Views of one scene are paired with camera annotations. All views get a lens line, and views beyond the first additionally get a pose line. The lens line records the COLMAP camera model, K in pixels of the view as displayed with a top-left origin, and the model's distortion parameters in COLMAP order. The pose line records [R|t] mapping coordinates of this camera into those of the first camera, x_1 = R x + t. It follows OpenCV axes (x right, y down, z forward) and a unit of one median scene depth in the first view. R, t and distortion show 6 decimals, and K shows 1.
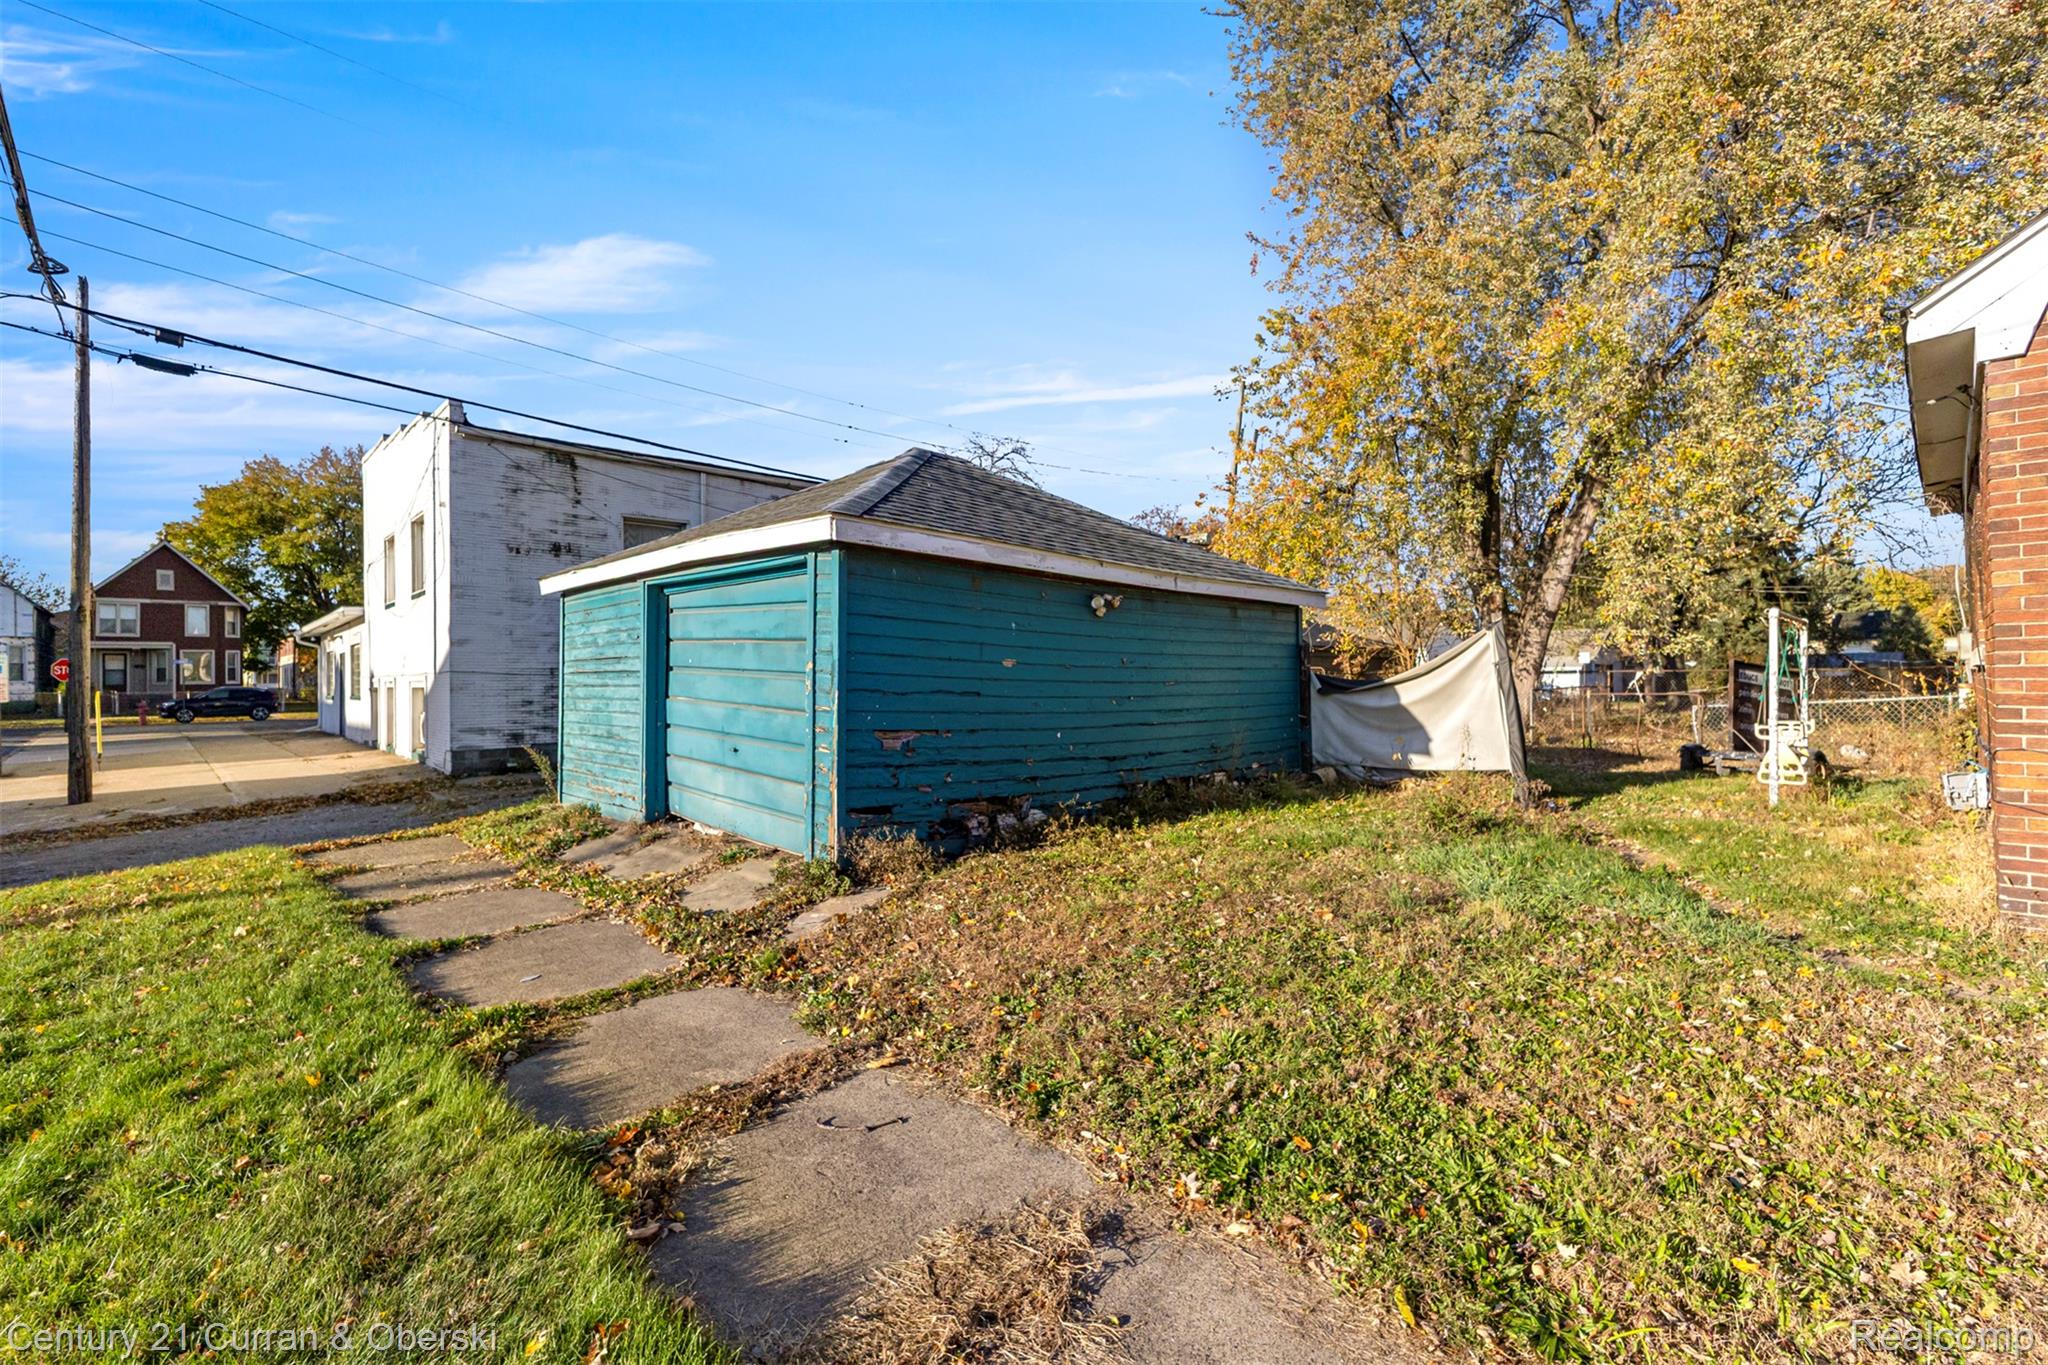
lens RADIAL K [[917.7, 0, 1030.7], [0, 917.7, 674.0], [0, 0, 1]] dist [0.010224, -0.000111]
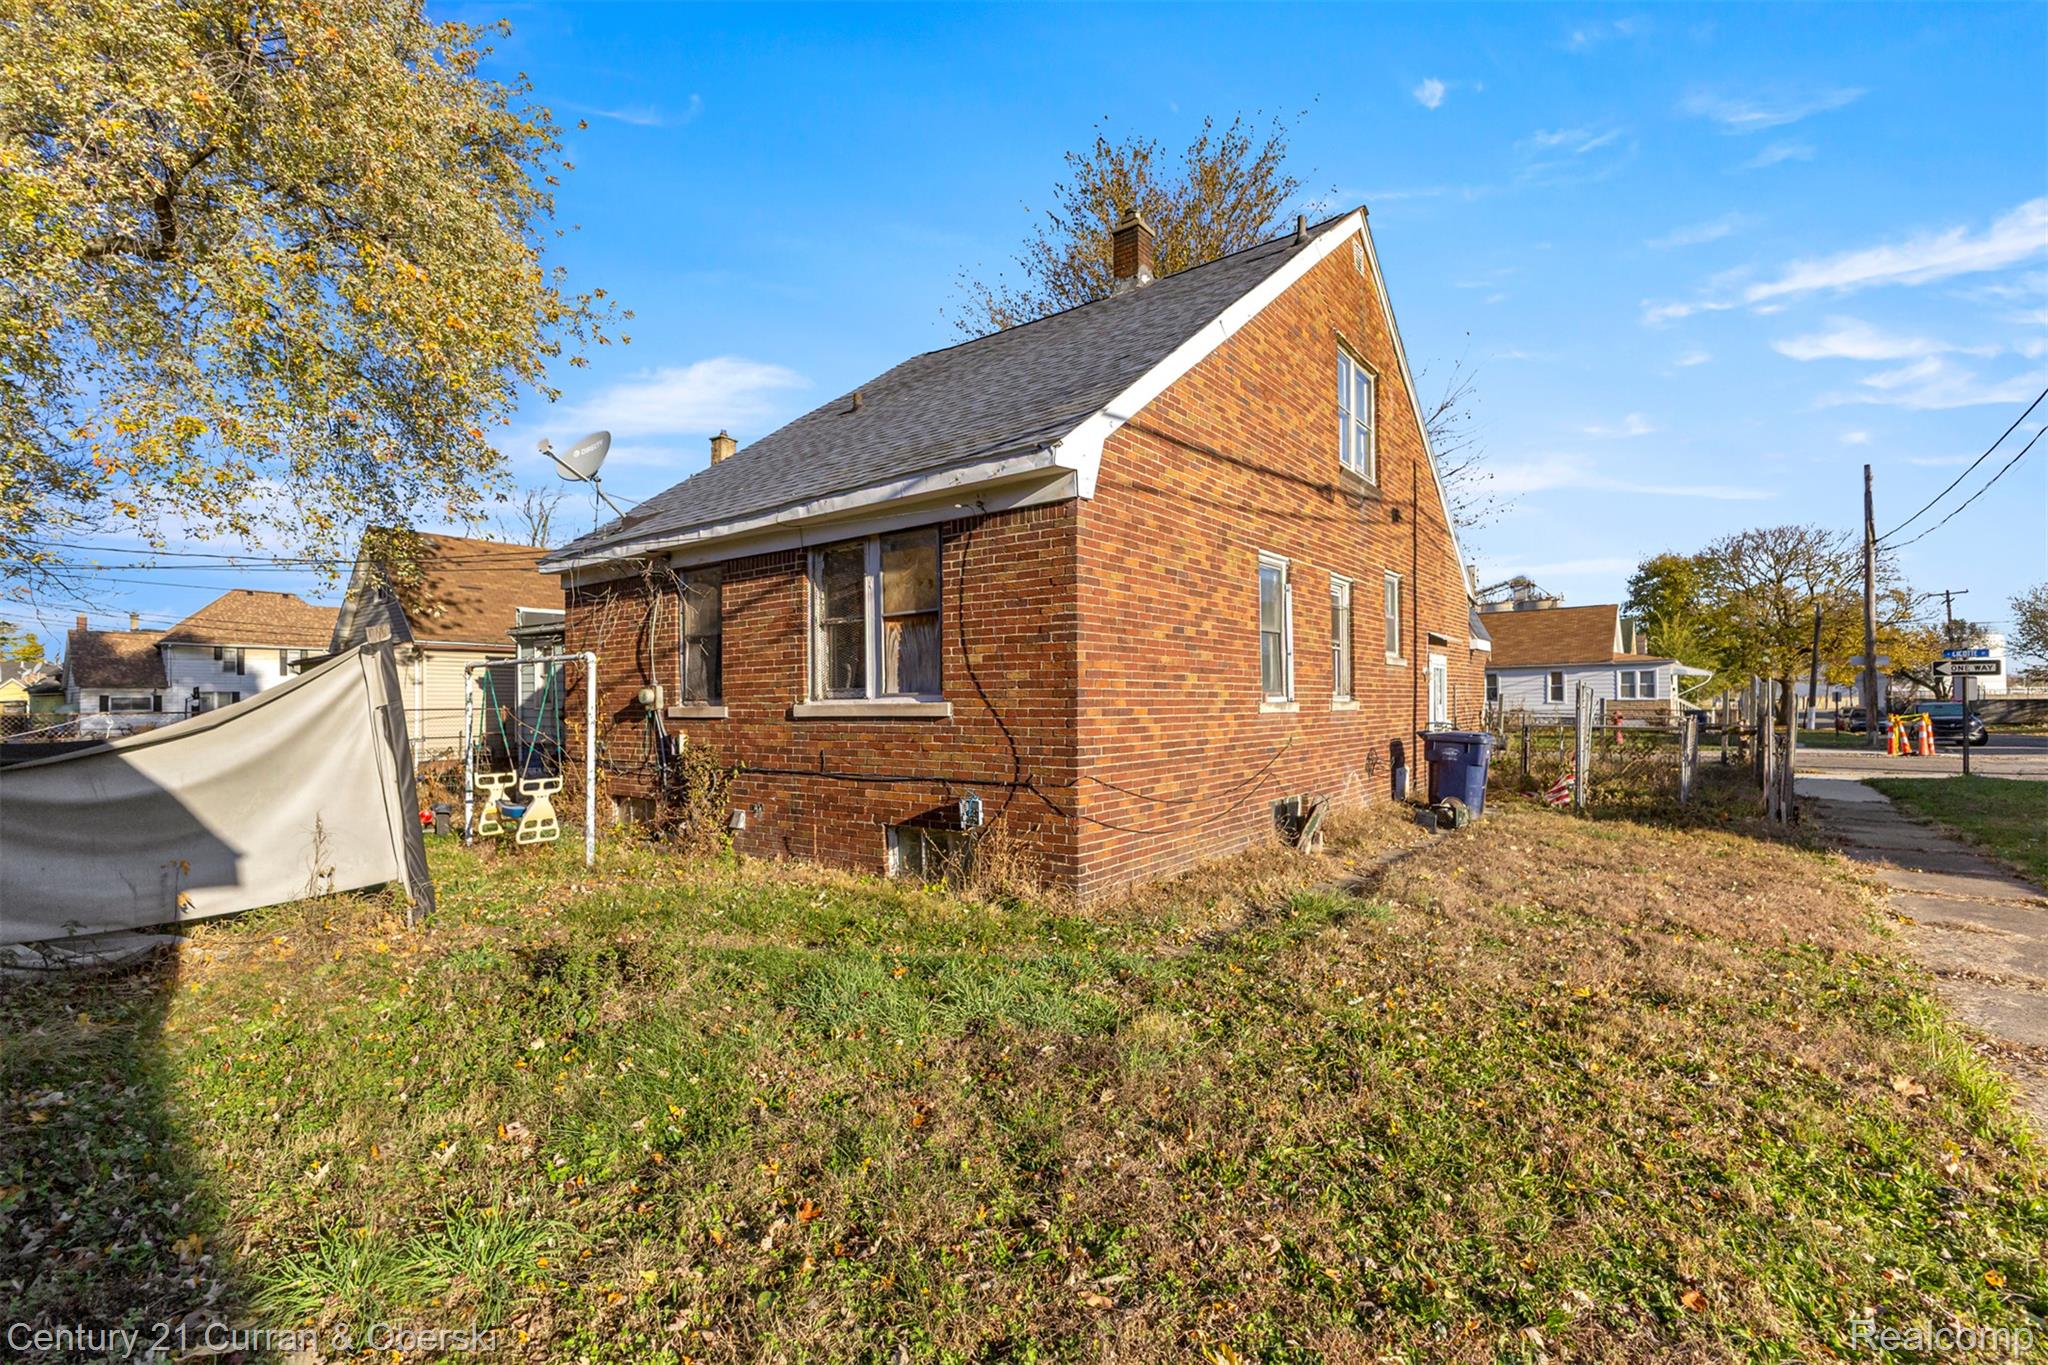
lens RADIAL K [[917.7, 0, 1023.6], [0, 917.7, 687.2], [0, 0, 1]] dist [0.010224, -0.000111]
pose [[-0.118941, 0.029877, 0.992452, -0.165233], [0.002665, 0.999553, -0.029772, -0.008216], [-0.992898, -0.000896, -0.118967, 0.693671]]
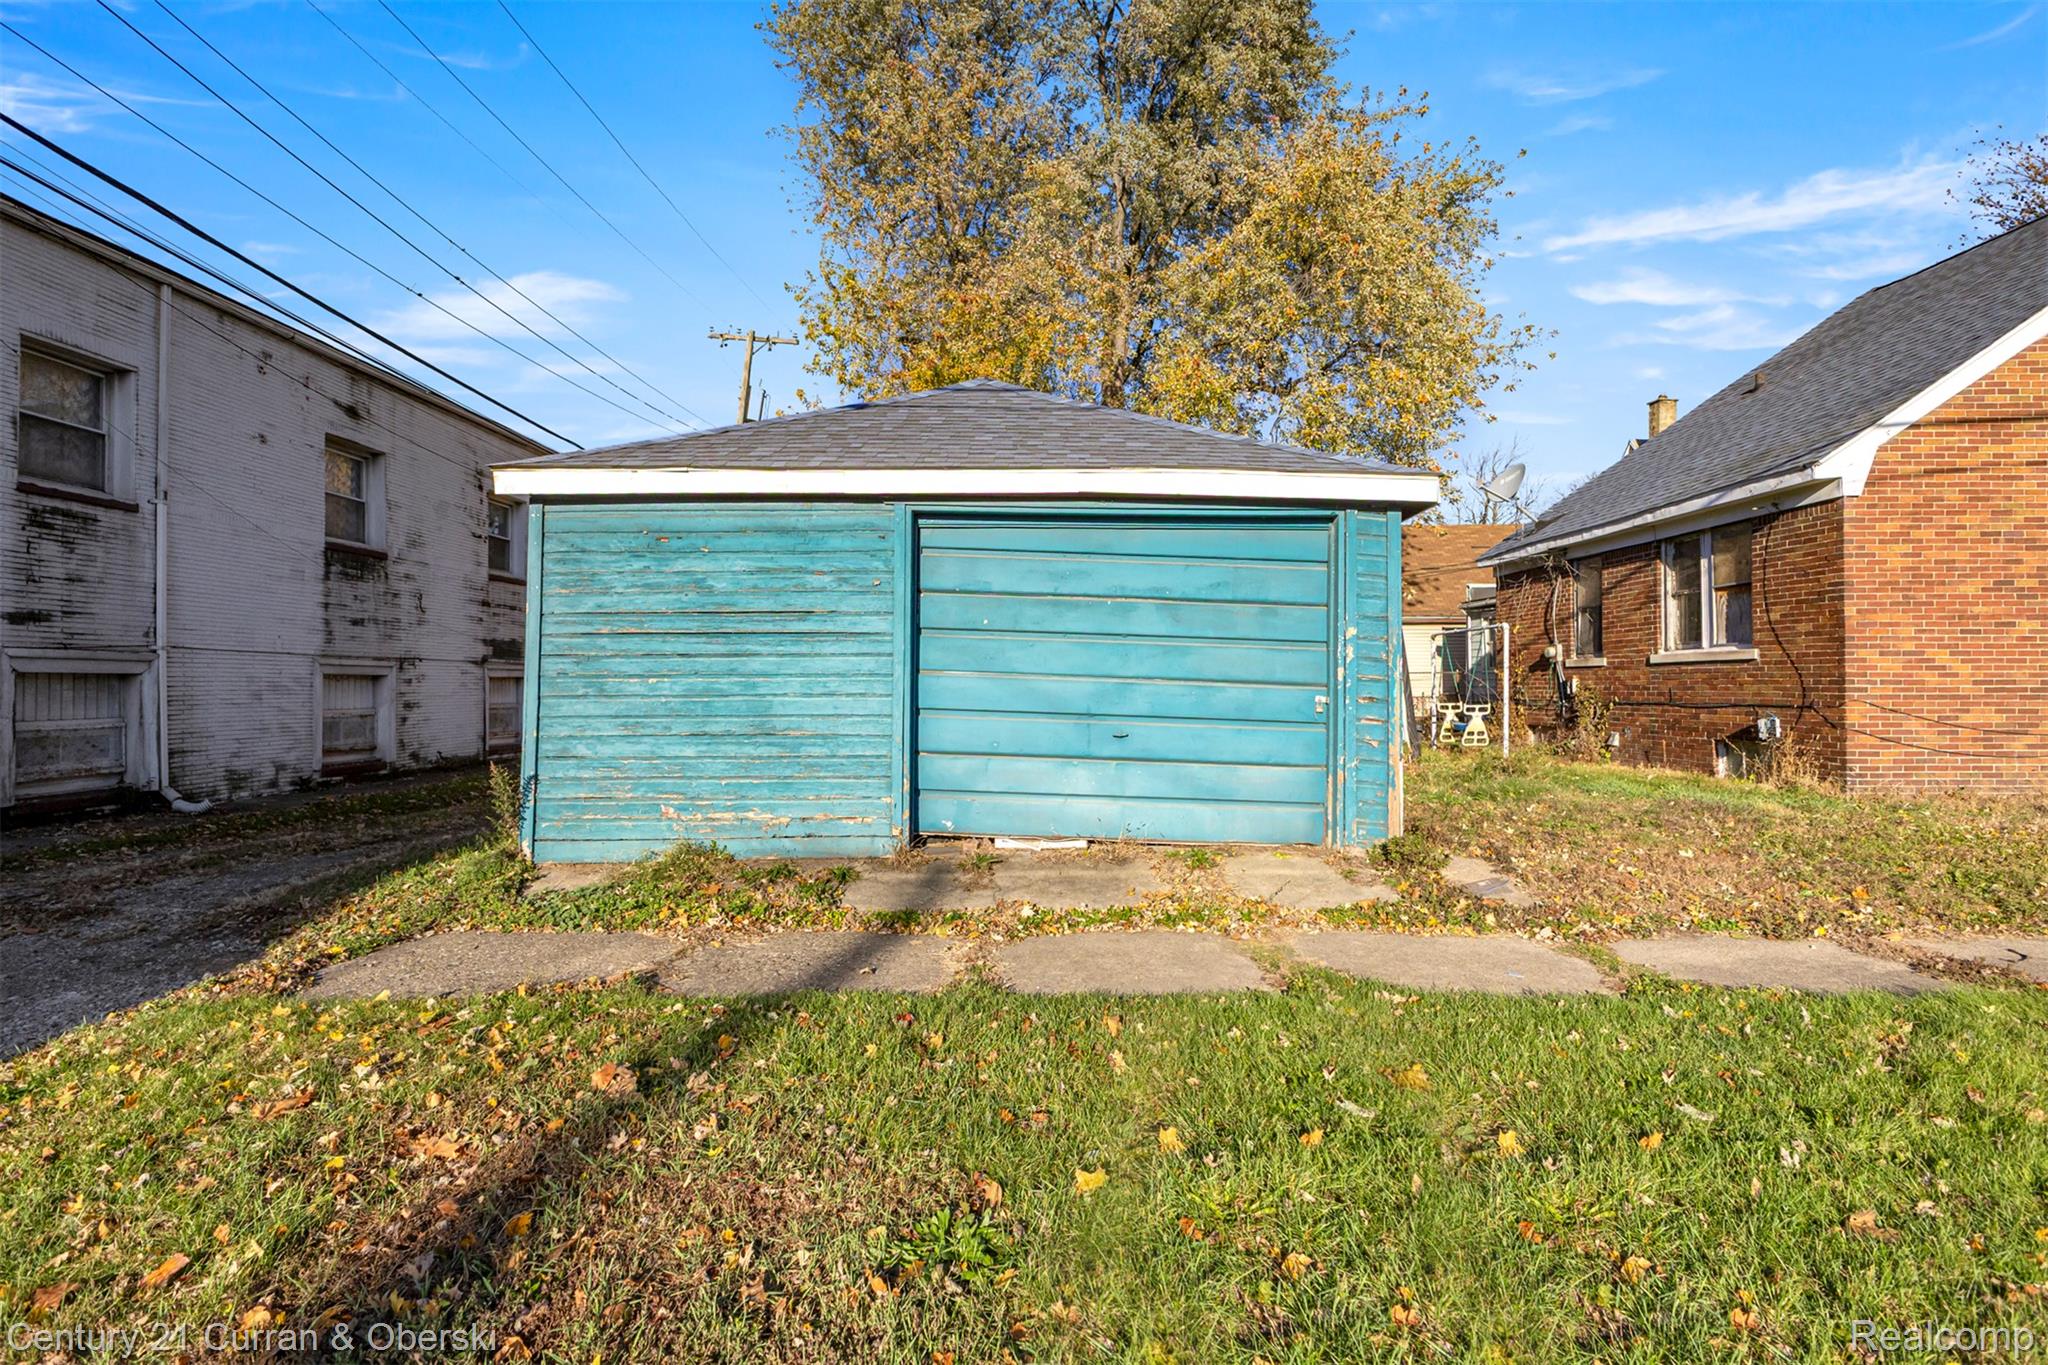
lens RADIAL K [[1024.9, 0, 1019.0], [0, 1024.9, 683.0], [0, 0, 1]] dist [-0.003022, -0.000865]
pose [[0.717957, 0.008148, 0.696040, -0.900980], [-0.009005, 0.999957, -0.002417, 0.035861], [-0.696030, -0.004532, 0.717999, 0.376771]]
